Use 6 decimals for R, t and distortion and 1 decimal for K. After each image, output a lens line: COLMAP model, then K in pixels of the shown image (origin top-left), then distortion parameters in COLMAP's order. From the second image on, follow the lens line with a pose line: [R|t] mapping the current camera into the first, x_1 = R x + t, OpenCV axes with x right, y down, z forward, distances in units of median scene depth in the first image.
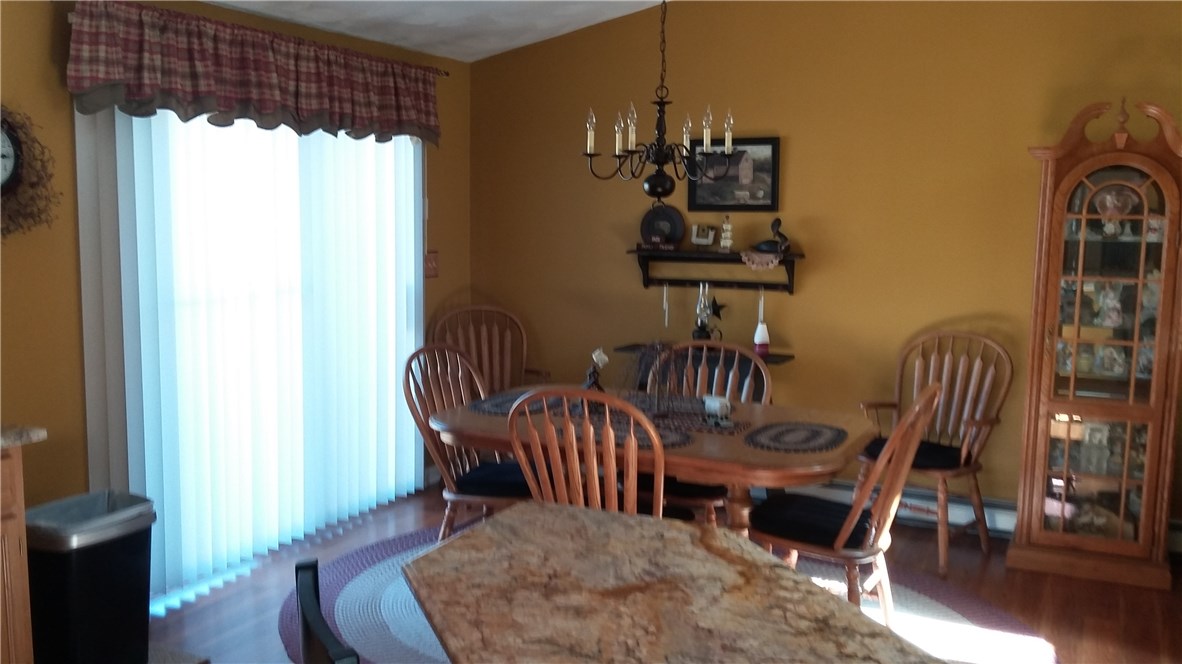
lens RADIAL K [[1069.6, 0, 589.3], [0, 1069.6, 342.6], [0, 0, 1]] dist [0.063998, -0.160661]
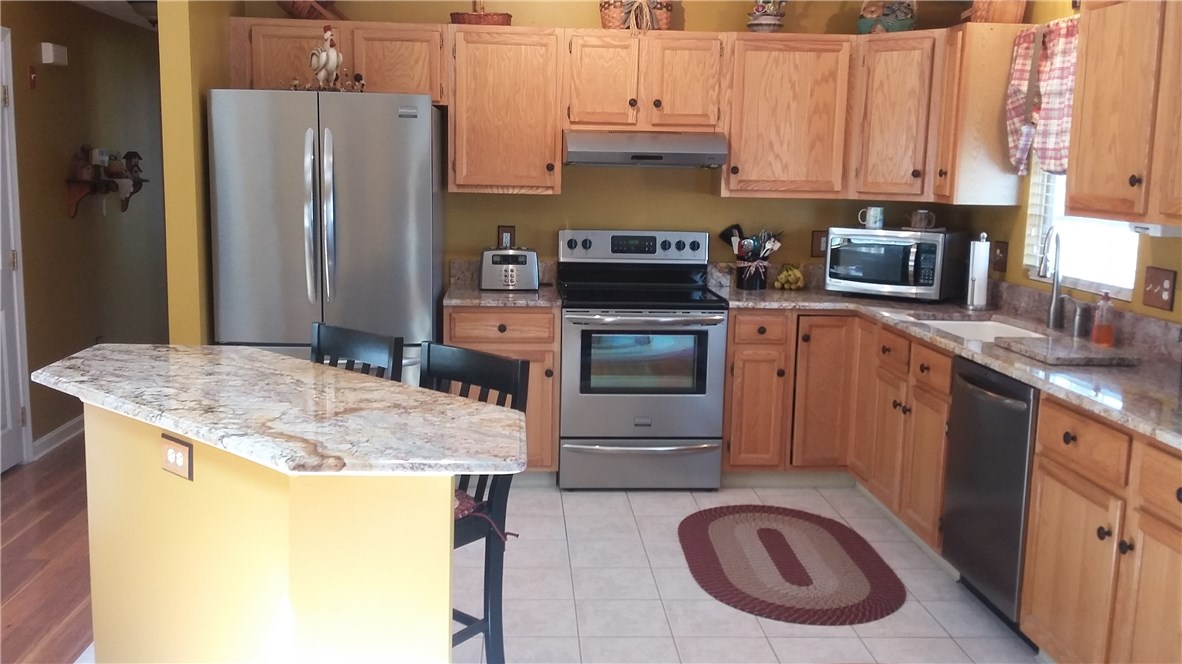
lens RADIAL K [[1080.9, 0, 591.0], [0, 1080.9, 332.0], [0, 0, 1]] dist [0.074049, -0.173168]
pose [[-0.874285, 0.038259, -0.483903, 0.393983], [-0.093658, 0.964861, 0.245500, -0.230028], [0.476292, 0.259959, -0.839981, 2.054033]]
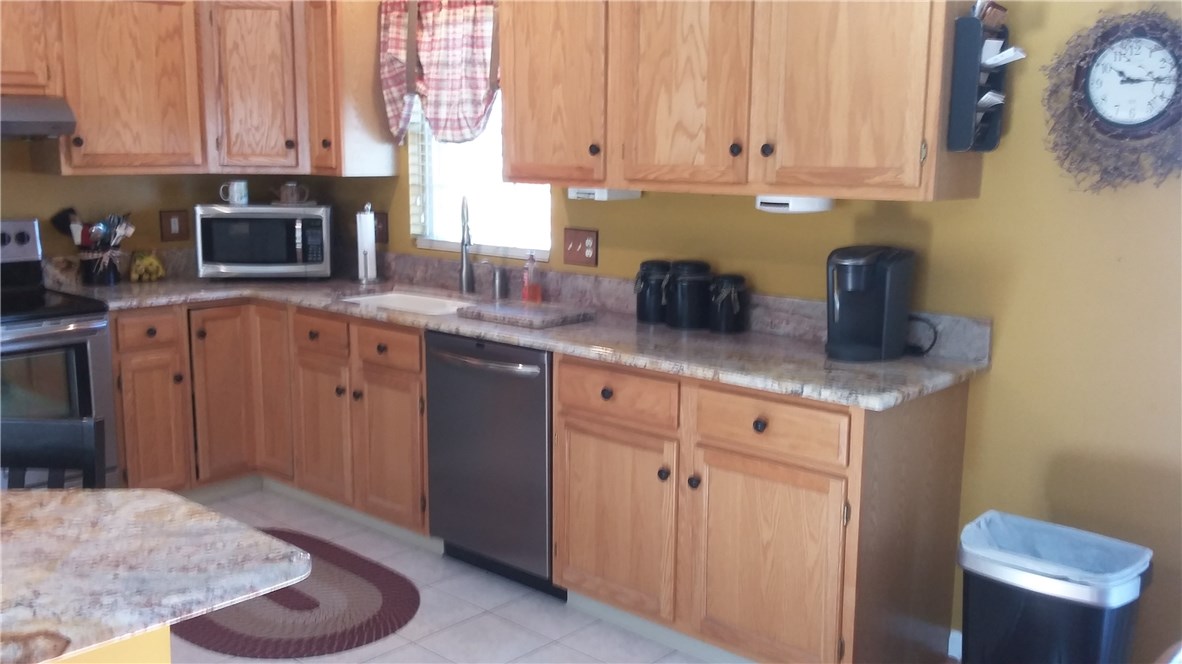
lens RADIAL K [[1069.6, 0, 589.3], [0, 1069.6, 342.6], [0, 0, 1]] dist [0.063998, -0.160661]
pose [[-0.285520, 0.151701, -0.946290, 0.583322], [-0.128891, 0.972344, 0.194767, -0.156421], [0.949666, 0.177578, -0.258070, 1.501635]]
